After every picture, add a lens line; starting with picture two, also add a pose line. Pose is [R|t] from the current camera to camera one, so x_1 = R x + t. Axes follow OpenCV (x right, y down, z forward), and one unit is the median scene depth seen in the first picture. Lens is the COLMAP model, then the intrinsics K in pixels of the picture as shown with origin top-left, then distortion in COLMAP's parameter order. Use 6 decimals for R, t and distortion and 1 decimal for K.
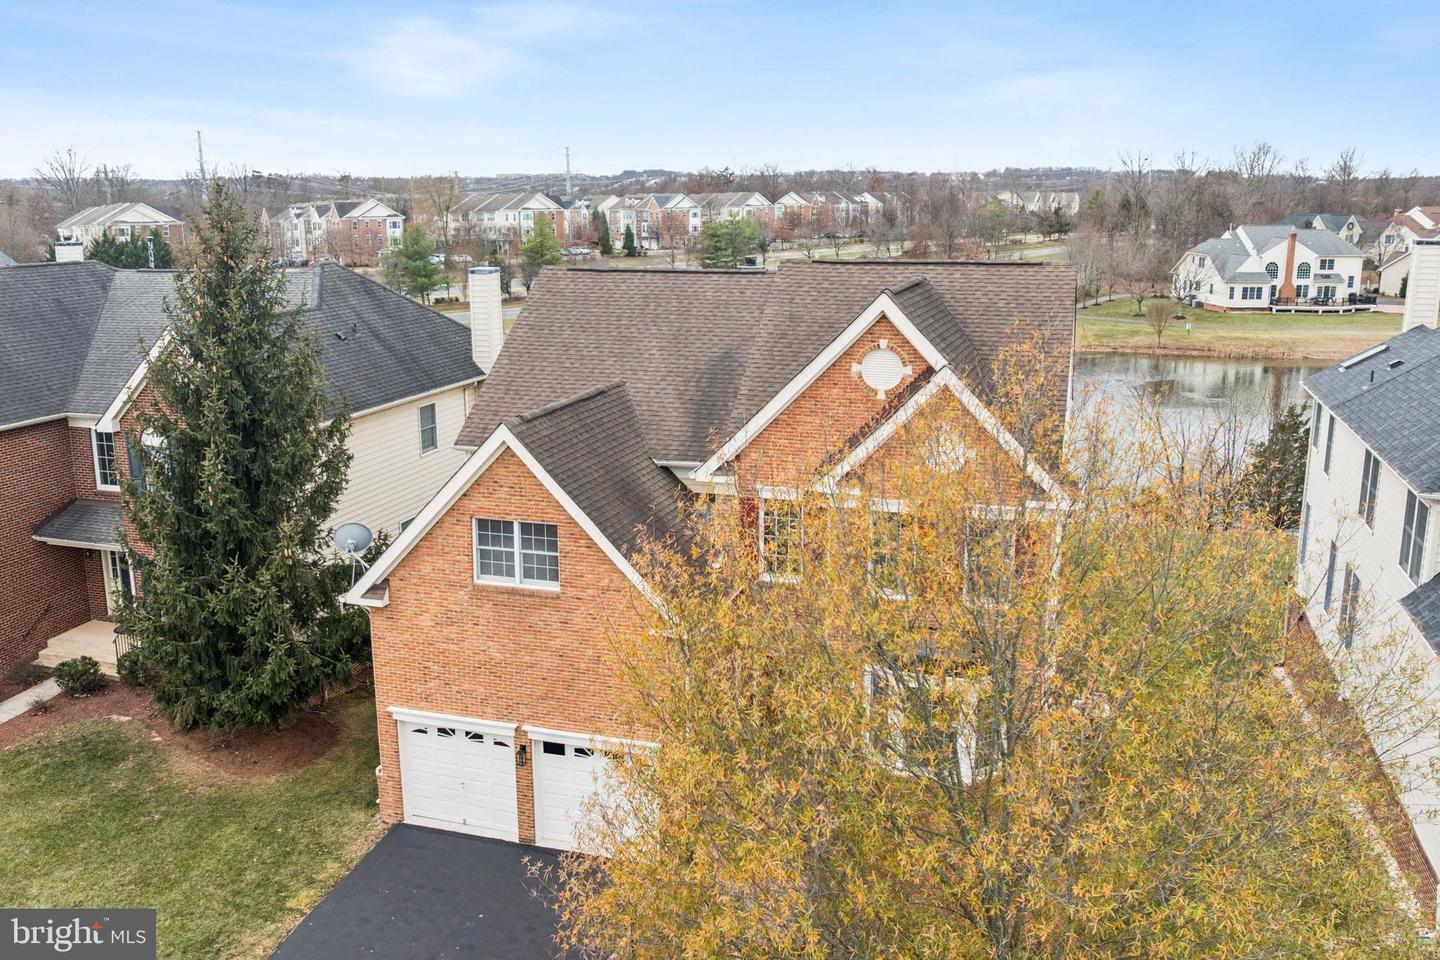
lens RADIAL K [[1214.0, 0, 715.4], [0, 1214.0, 472.8], [0, 0, 1]] dist [0.004173, -0.060748]
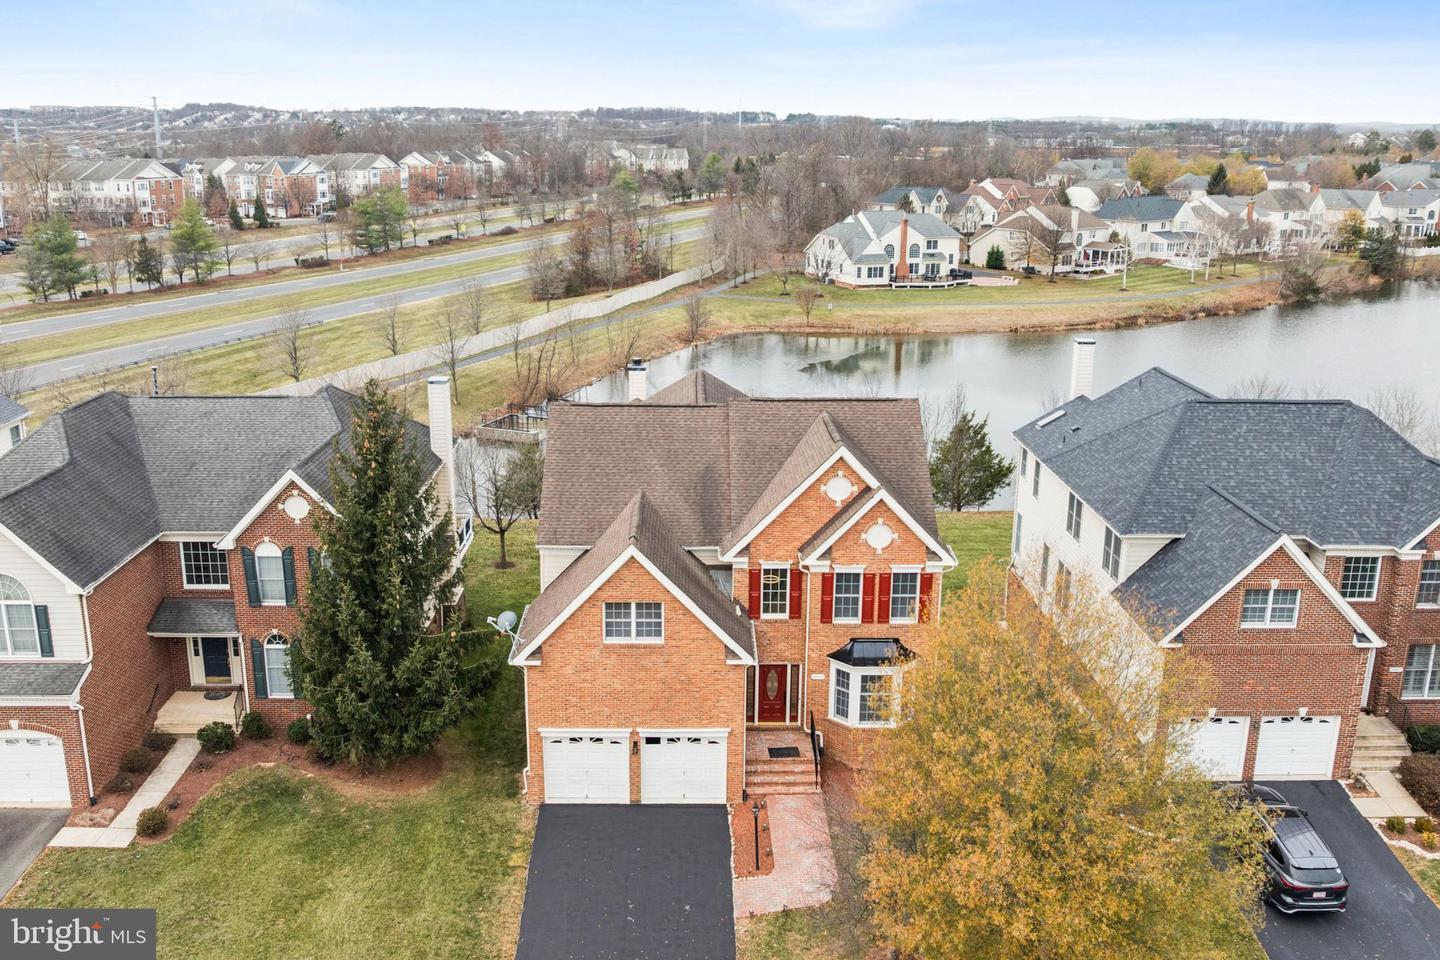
lens RADIAL K [[1244.7, 0, 711.1], [0, 1244.7, 461.7], [0, 0, 1]] dist [-0.004429, -0.033507]
pose [[0.949149, -0.070335, 0.306870, -0.491587], [0.058964, 0.997191, 0.046183, -0.188255], [-0.309257, -0.025740, 0.950630, -0.506100]]
